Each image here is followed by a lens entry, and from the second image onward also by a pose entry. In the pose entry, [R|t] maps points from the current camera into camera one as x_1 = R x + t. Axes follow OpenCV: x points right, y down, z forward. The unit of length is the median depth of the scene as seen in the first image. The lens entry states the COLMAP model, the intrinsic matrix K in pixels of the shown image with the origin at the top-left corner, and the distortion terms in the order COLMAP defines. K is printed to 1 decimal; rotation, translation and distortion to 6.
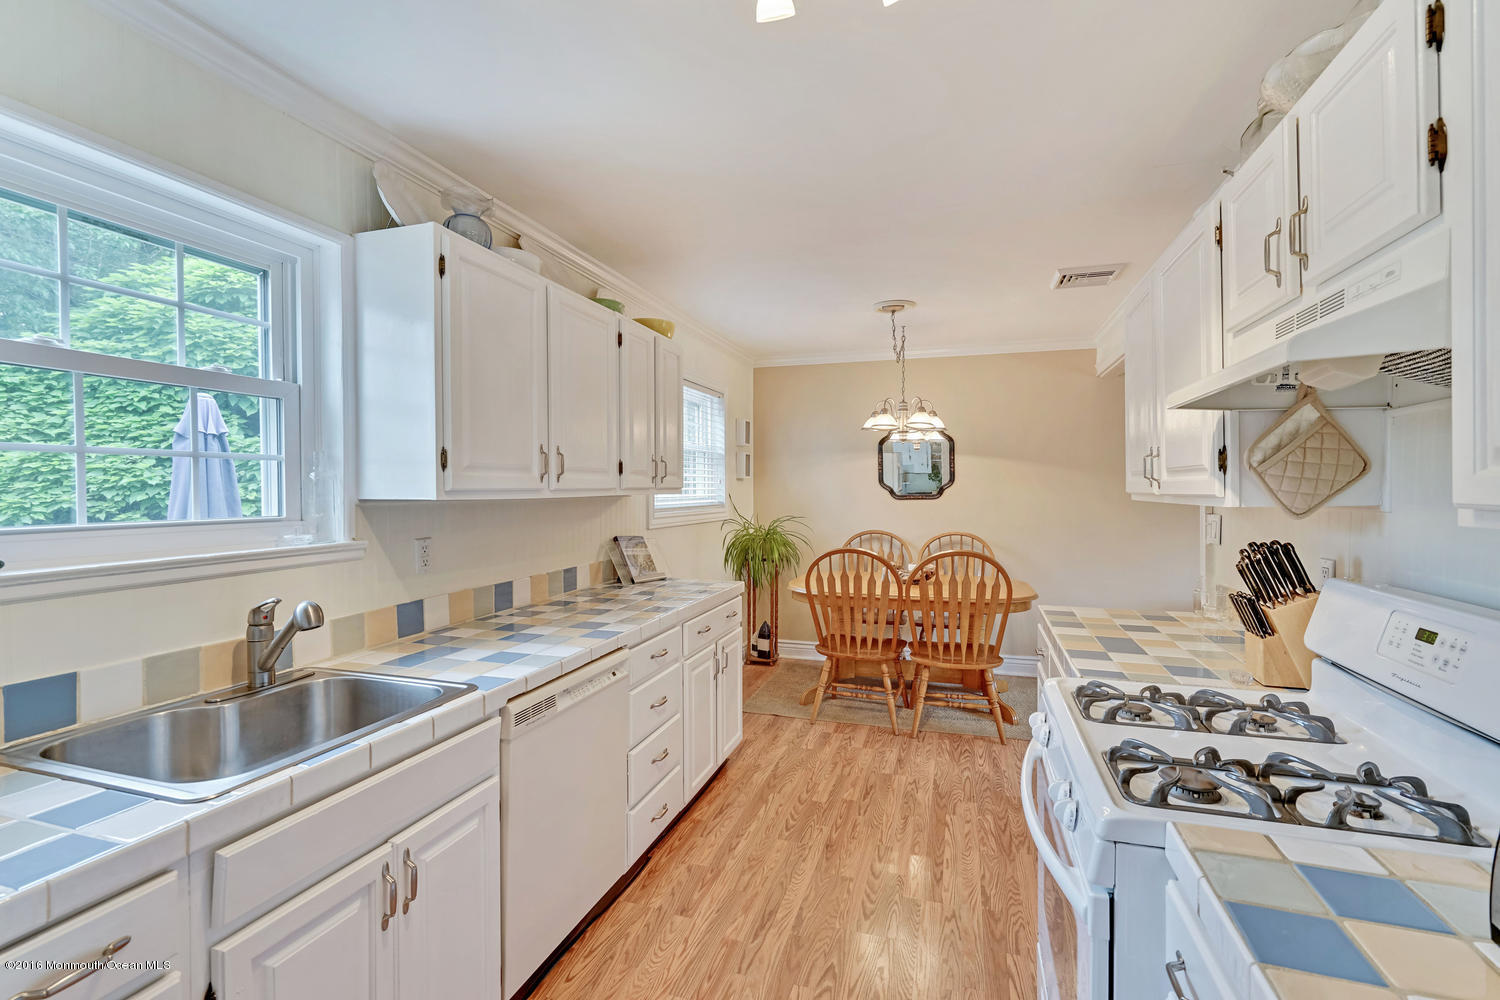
lens RADIAL K [[672.5, 0, 752.8], [0, 672.5, 502.5], [0, 0, 1]] dist [0.000831, 0.001678]
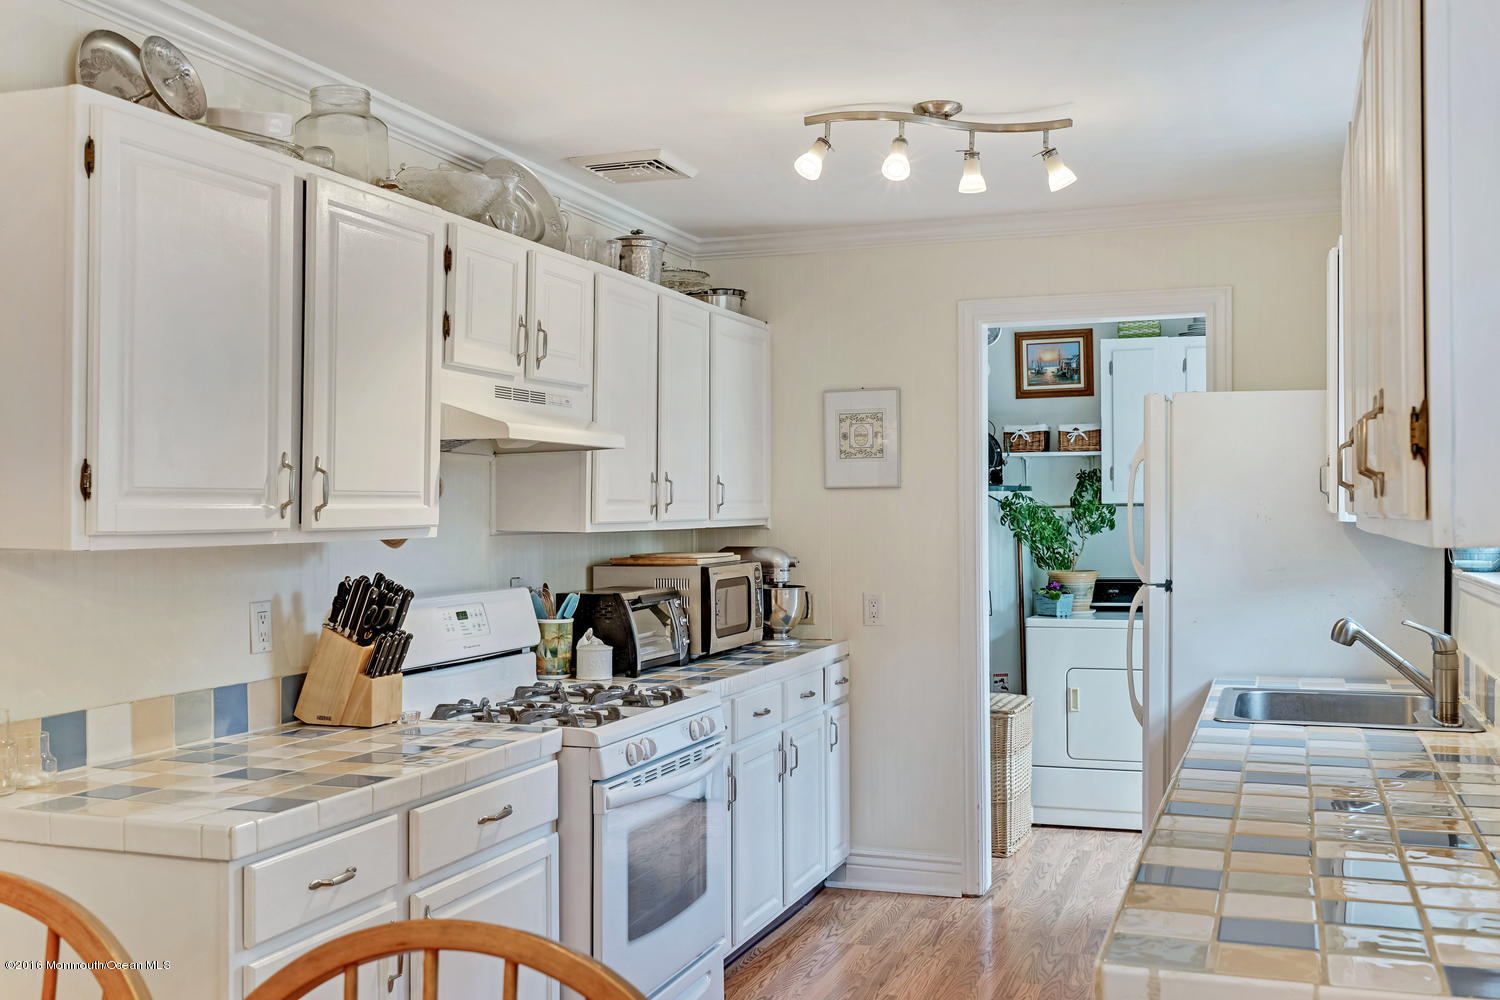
lens RADIAL K [[1463.4, 0, 750.1], [0, 1463.4, 505.3], [0, 0, 1]] dist [0.006799, 0.000000]
pose [[-0.999031, 0.006581, 0.043511, 0.084824], [0.007337, 0.999824, 0.017250, -0.037878], [-0.043390, 0.017552, -0.998904, 1.633473]]
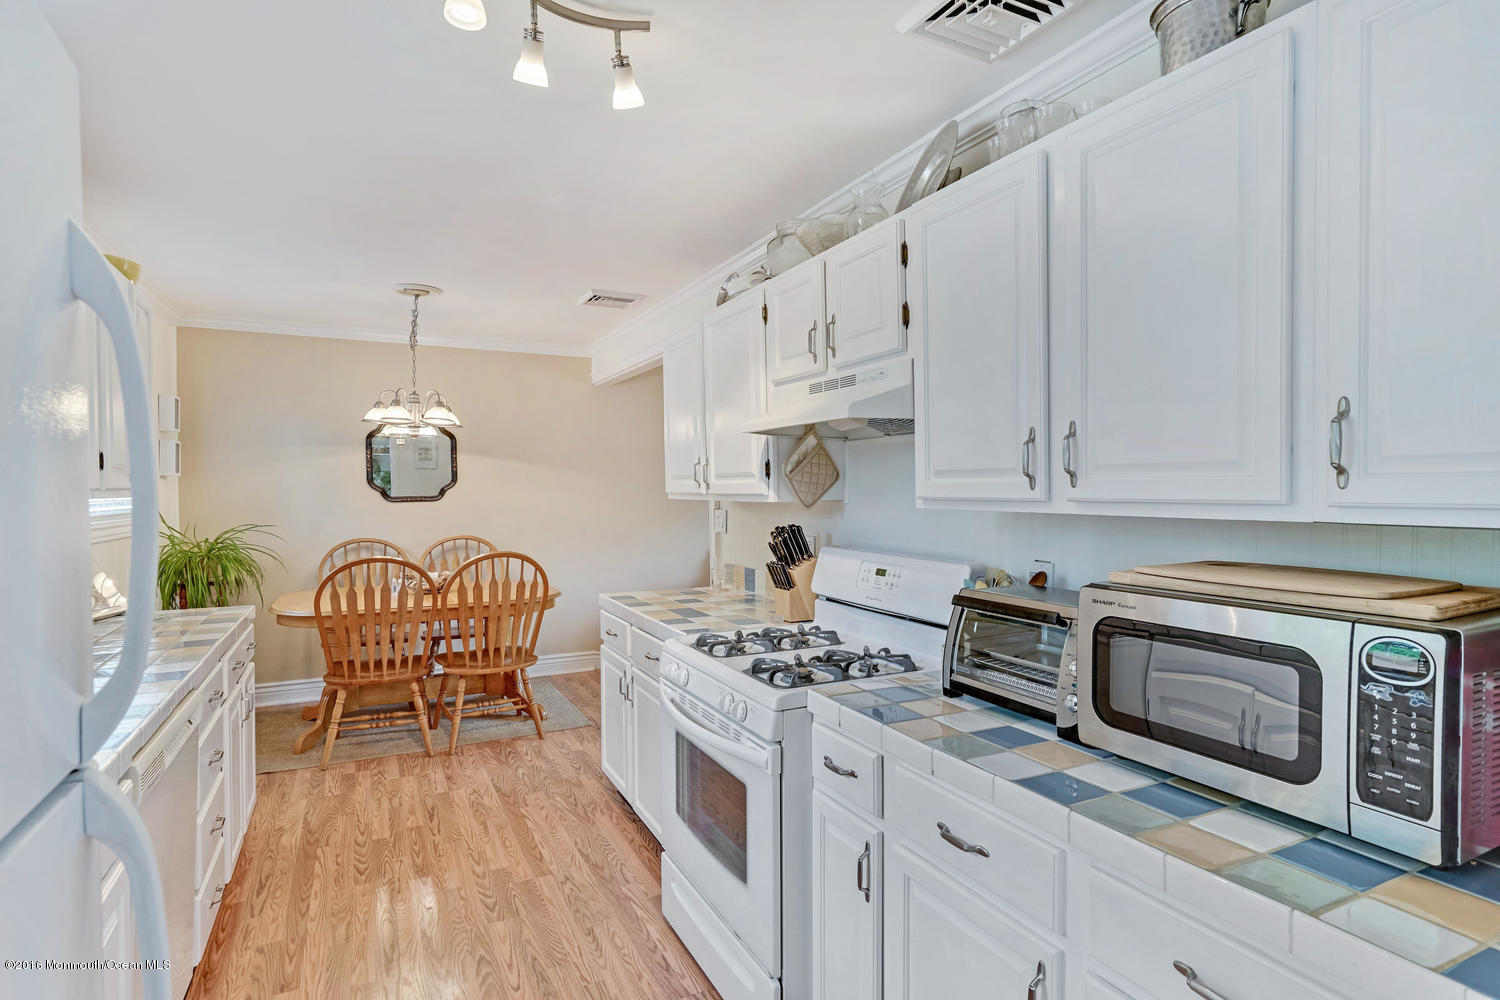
lens RADIAL K [[775.5, 0, 743.6], [0, 775.5, 502.2], [0, 0, 1]] dist [0.020856, 0.000301]
pose [[0.724676, -0.012283, 0.688981, -0.259507], [0.015073, 0.999884, 0.001971, 0.001467], [-0.688925, 0.008957, 0.724777, -0.090692]]
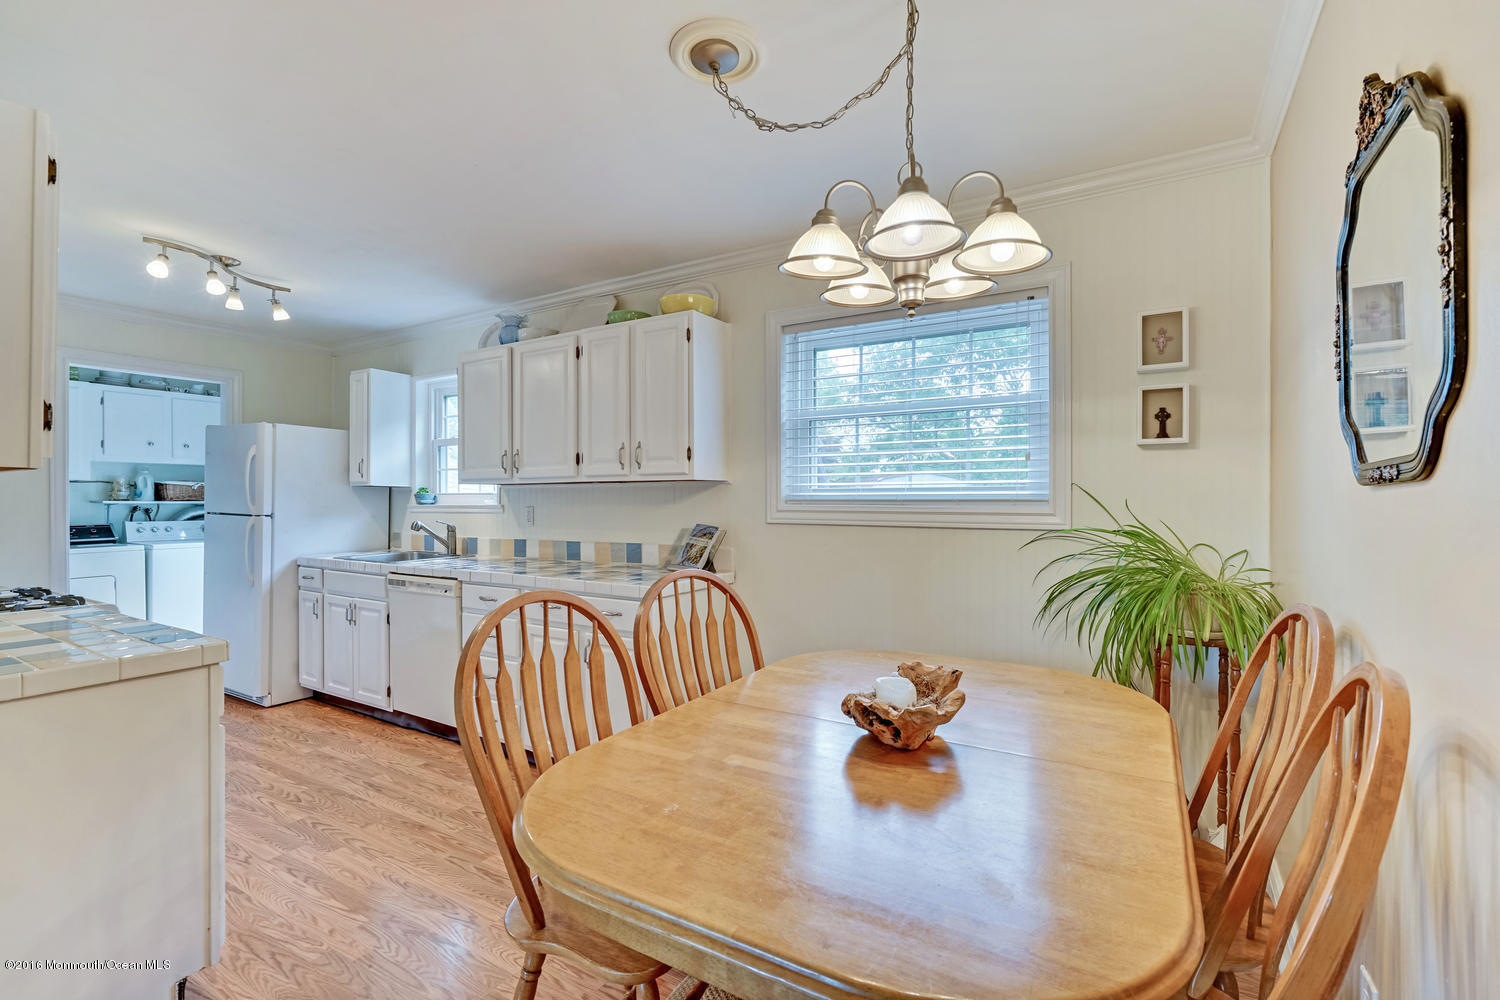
lens RADIAL K [[672.5, 0, 746.5], [0, 672.5, 499.2], [0, 0, 1]] dist [0.000831, 0.001678]
pose [[-0.240612, 0.000521, -0.970621, 0.828356], [-0.019760, 0.999790, 0.005435, 0.007734], [0.970420, 0.020487, -0.240552, 1.455069]]
